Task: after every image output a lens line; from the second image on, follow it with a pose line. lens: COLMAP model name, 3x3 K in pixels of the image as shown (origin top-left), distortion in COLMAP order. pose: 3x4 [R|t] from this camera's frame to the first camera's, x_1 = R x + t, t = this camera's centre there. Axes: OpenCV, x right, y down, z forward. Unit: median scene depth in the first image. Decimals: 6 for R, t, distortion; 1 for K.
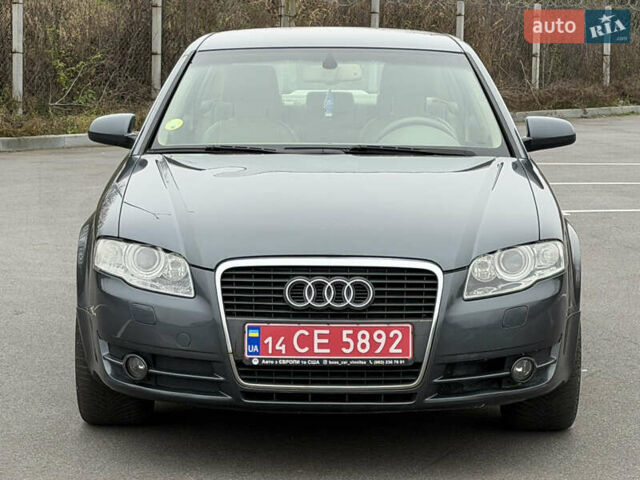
lens RADIAL K [[1807.1, 0, 320.0], [0, 1807.1, 240.0], [0, 0, 1]] dist [0.109882, 1.355952]
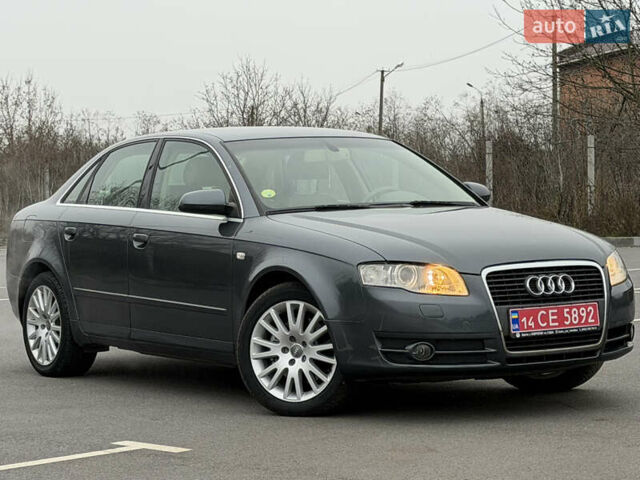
lens RADIAL K [[1807.1, 0, 320.0], [0, 1807.1, 240.0], [0, 0, 1]] dist [0.109882, 1.355952]
pose [[0.828558, -0.045723, 0.558033, -0.960609], [0.096357, 0.993434, -0.061671, 0.065544], [-0.551549, 0.104869, 0.827524, -0.106464]]
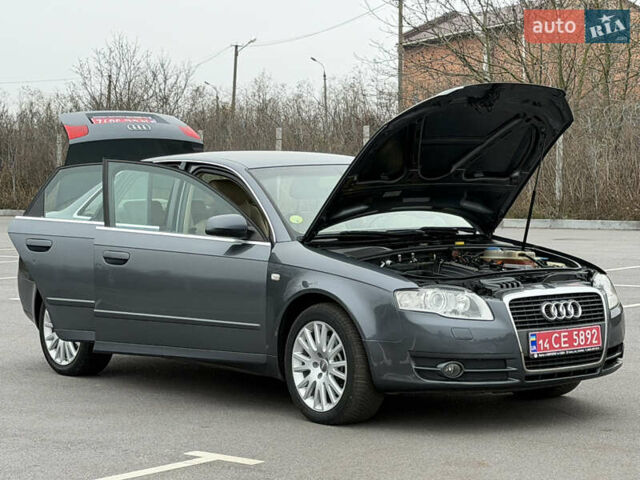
lens RADIAL K [[1702.6, 0, 320.0], [0, 1702.6, 240.0], [0, 0, 1]] dist [0.145213, 0.559380]
pose [[0.776728, -0.046781, 0.628097, -1.136147], [0.086132, 0.995758, -0.032350, -0.002804], [-0.623919, 0.079226, 0.777463, -0.071967]]
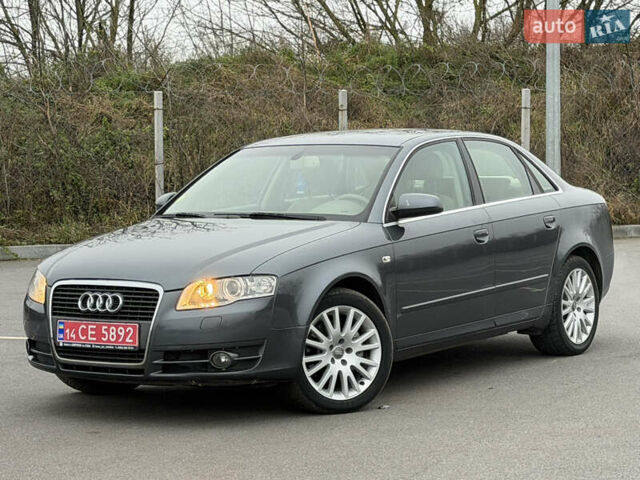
lens RADIAL K [[1807.1, 0, 320.0], [0, 1807.1, 240.0], [0, 0, 1]] dist [0.109882, 1.355952]
pose [[0.830745, 0.009263, -0.556576, 1.039045], [-0.039221, 0.998351, -0.041926, 0.033721], [0.555270, 0.056659, 0.829738, -0.201293]]
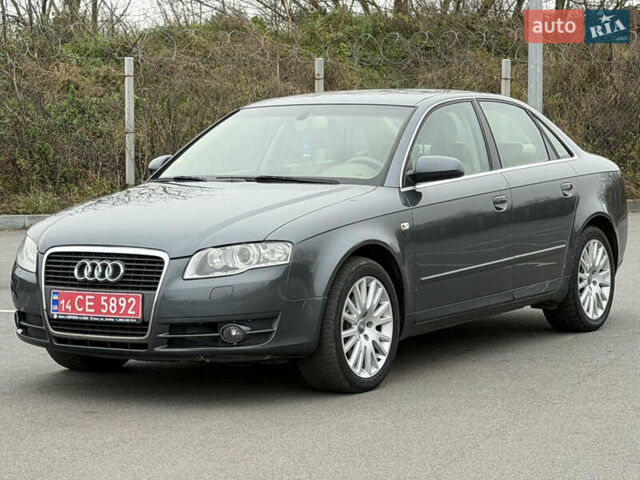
lens RADIAL K [[1807.1, 0, 320.0], [0, 1807.1, 240.0], [0, 0, 1]] dist [0.109882, 1.355952]
pose [[0.847713, 0.018604, -0.530129, 0.919379], [-0.042444, 0.998559, -0.032827, 0.044739], [0.528755, 0.050329, 0.847281, -0.129777]]
